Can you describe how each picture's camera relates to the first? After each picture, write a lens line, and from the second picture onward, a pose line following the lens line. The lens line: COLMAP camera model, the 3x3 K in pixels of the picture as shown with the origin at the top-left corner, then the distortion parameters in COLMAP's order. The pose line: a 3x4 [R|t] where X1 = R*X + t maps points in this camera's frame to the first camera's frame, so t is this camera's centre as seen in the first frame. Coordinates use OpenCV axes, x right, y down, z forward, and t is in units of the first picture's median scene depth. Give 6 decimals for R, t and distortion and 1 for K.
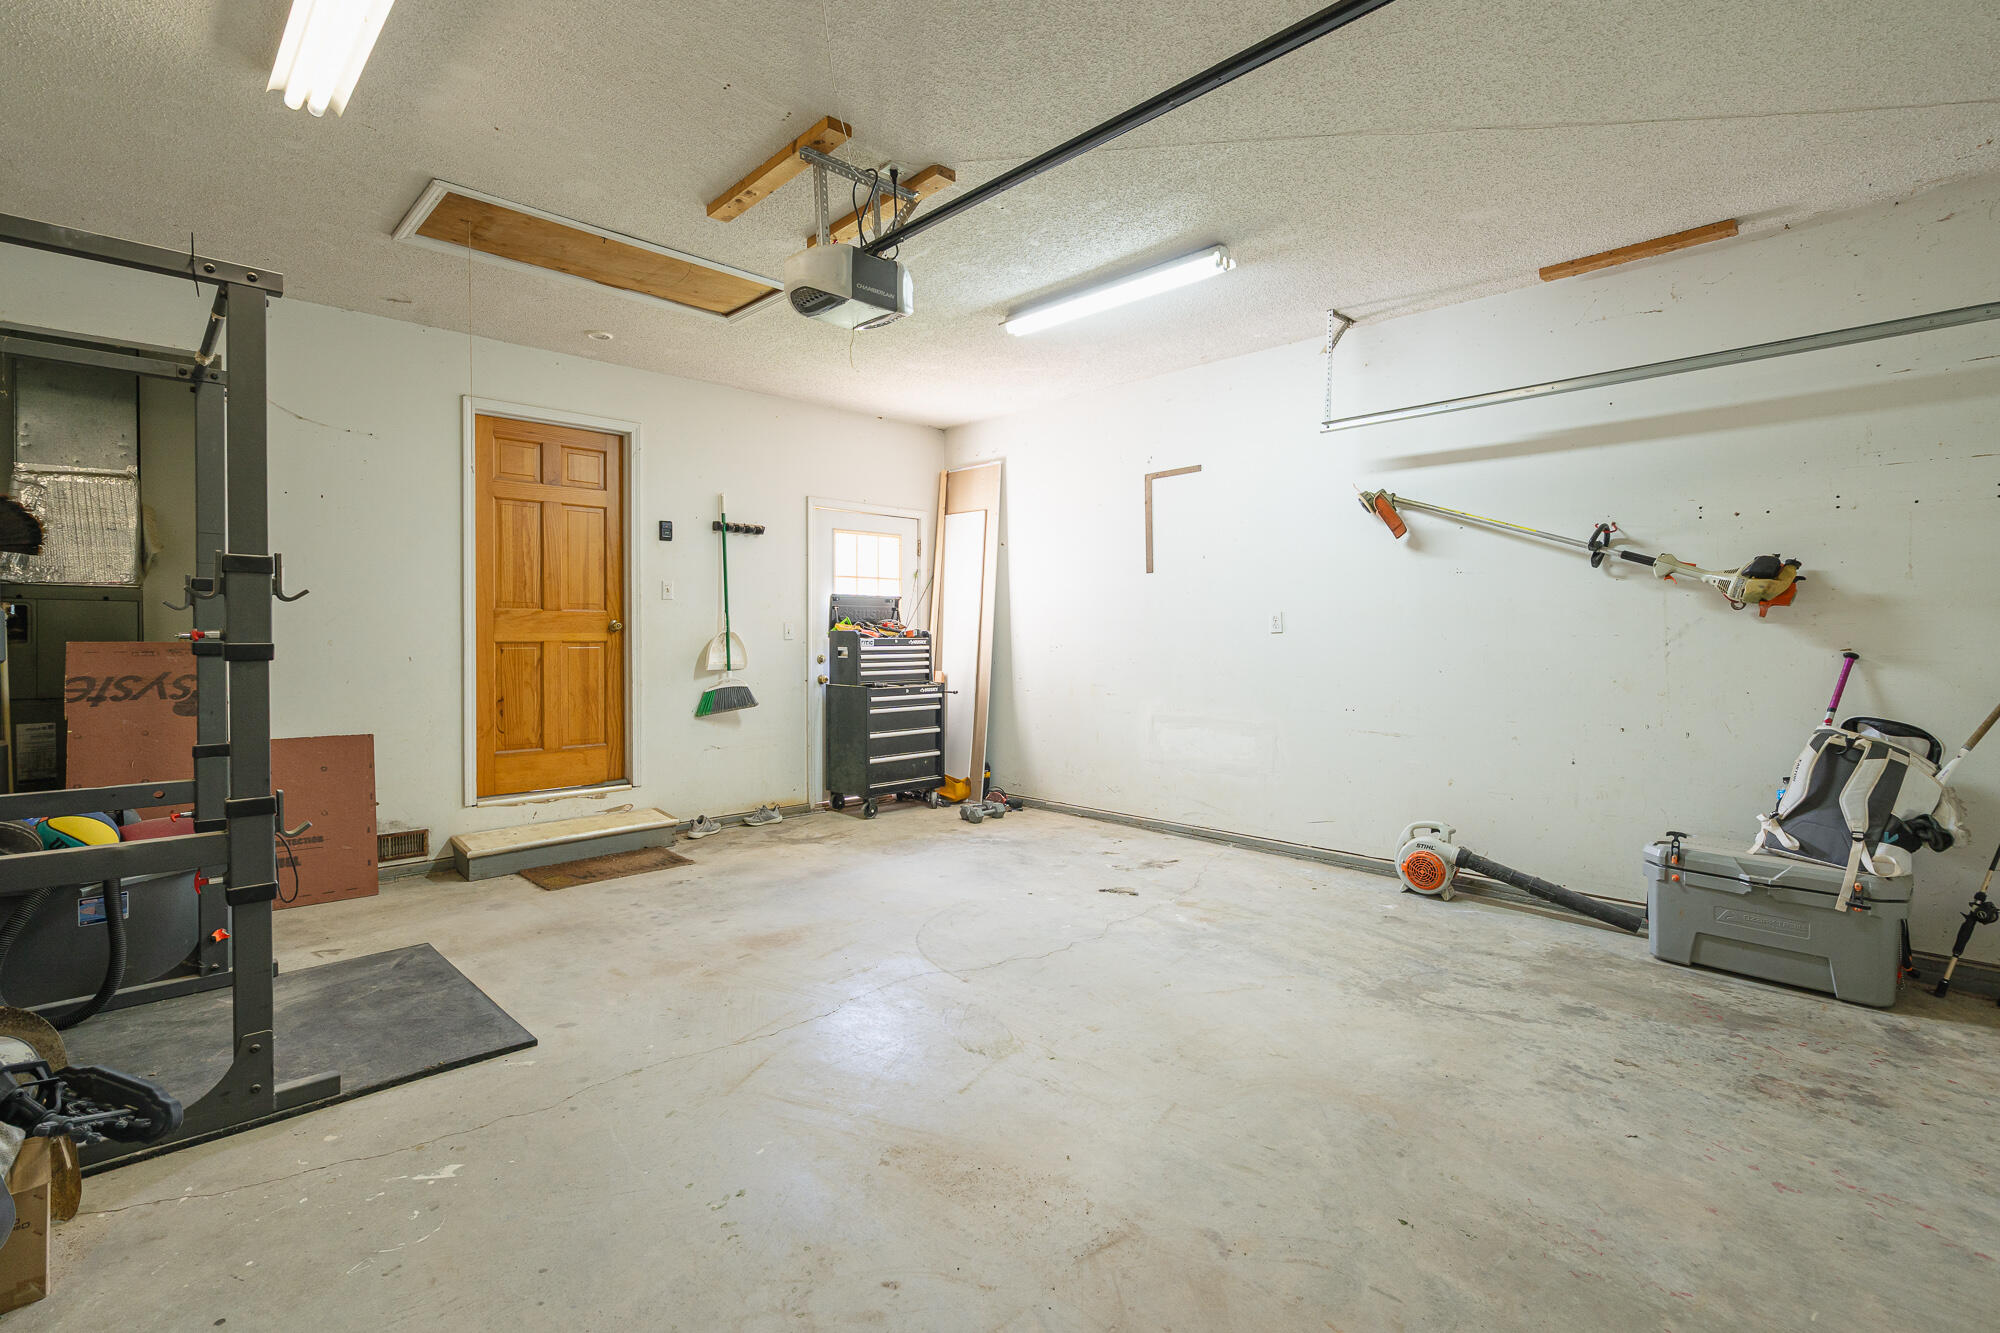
lens RADIAL K [[926.0, 0, 999.8], [0, 926.0, 632.3], [0, 0, 1]] dist [0.003134, 0.000486]
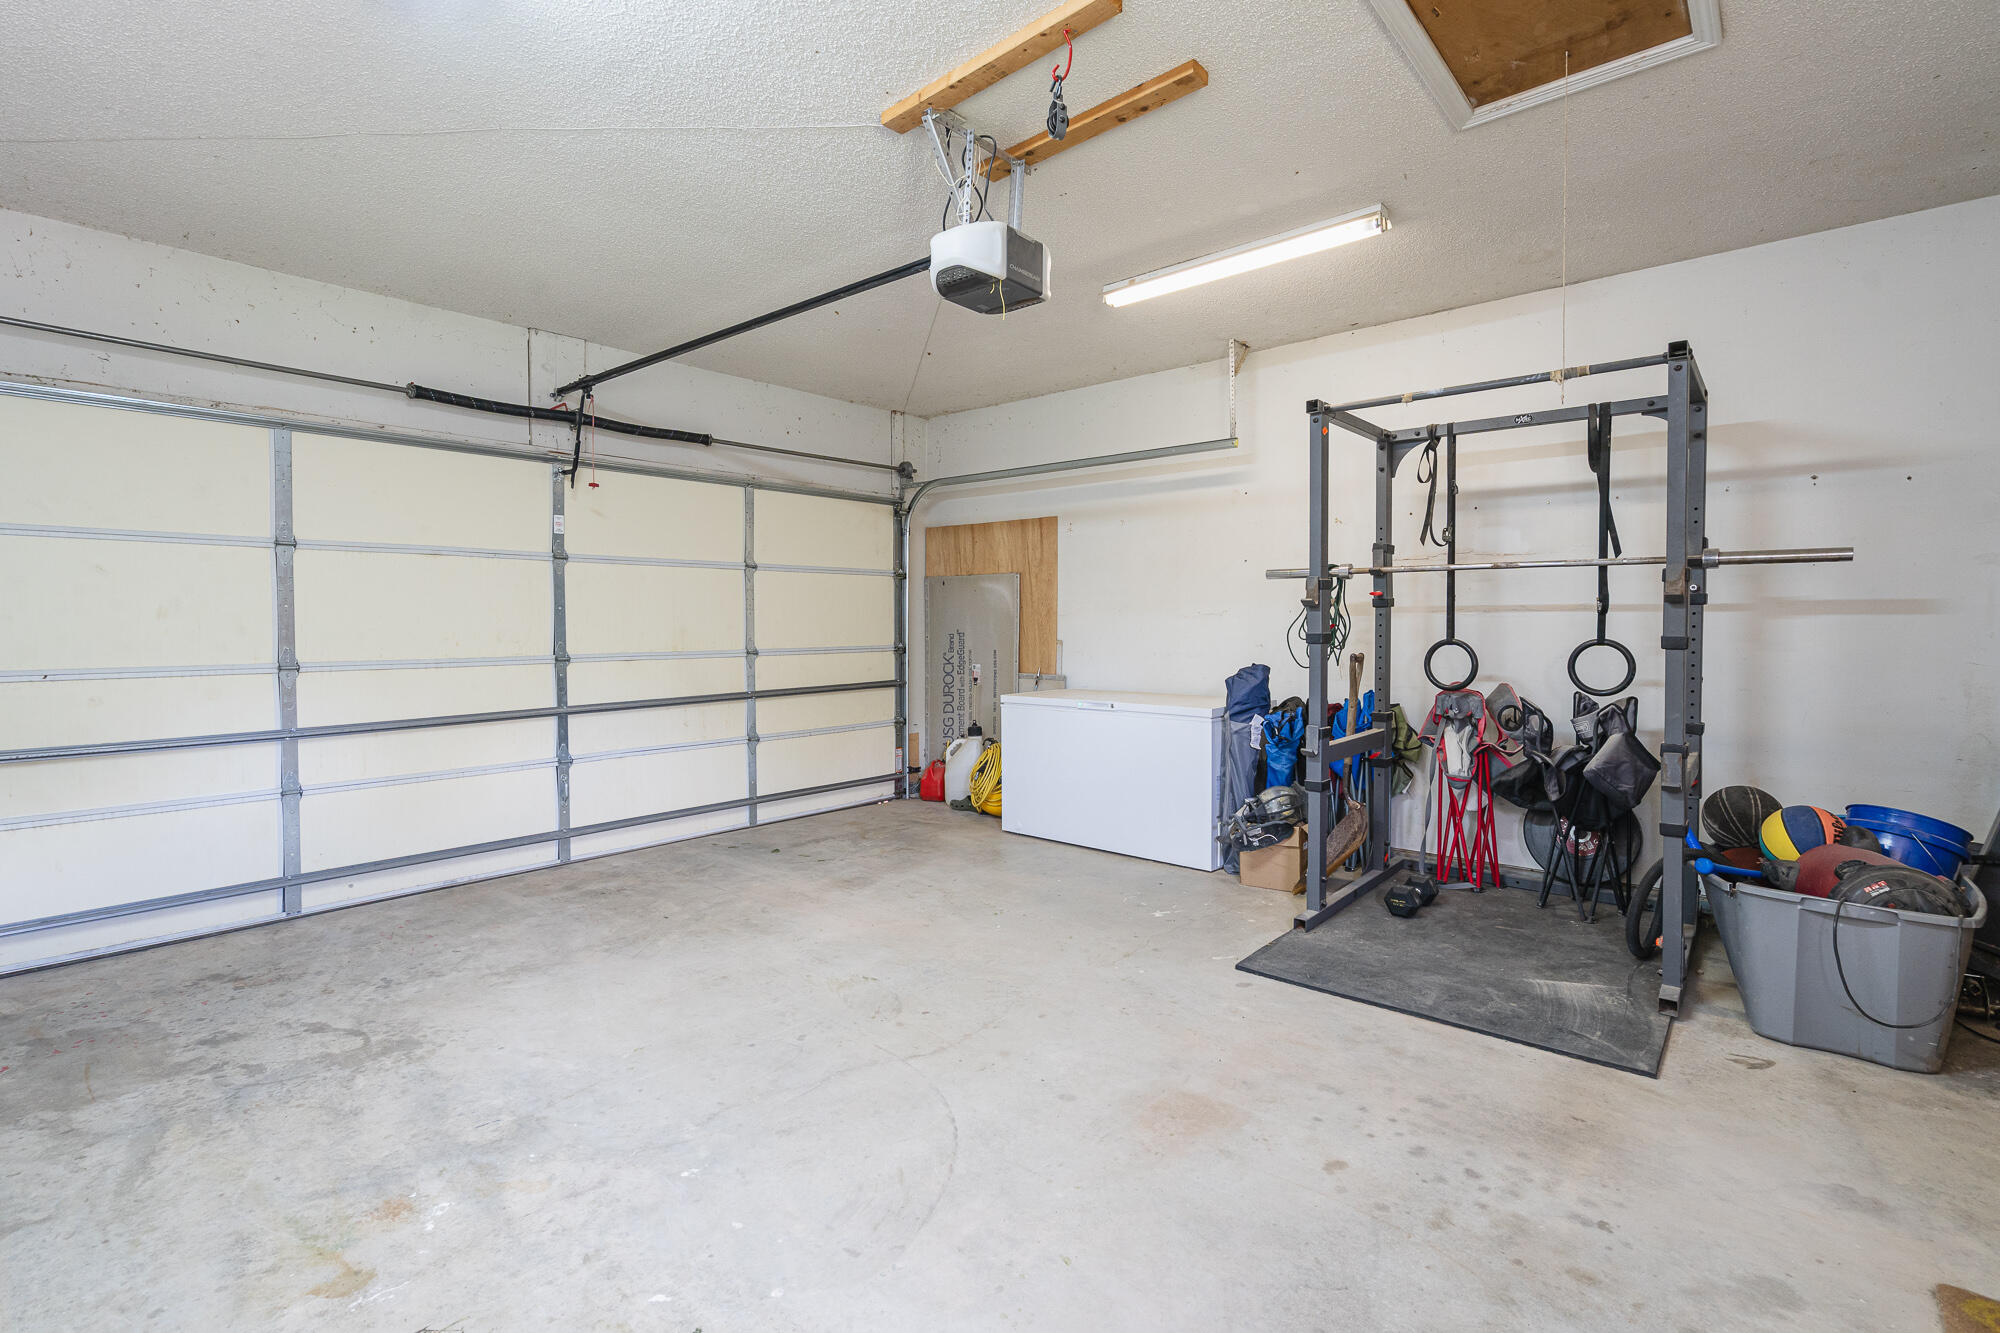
lens RADIAL K [[926.0, 0, 999.8], [0, 926.0, 632.3], [0, 0, 1]] dist [0.003134, 0.000486]
pose [[-0.996424, 0.007580, -0.084148, -0.080280], [0.006773, 0.999928, 0.009876, -0.007623], [0.084217, 0.009271, -0.996404, 1.871827]]
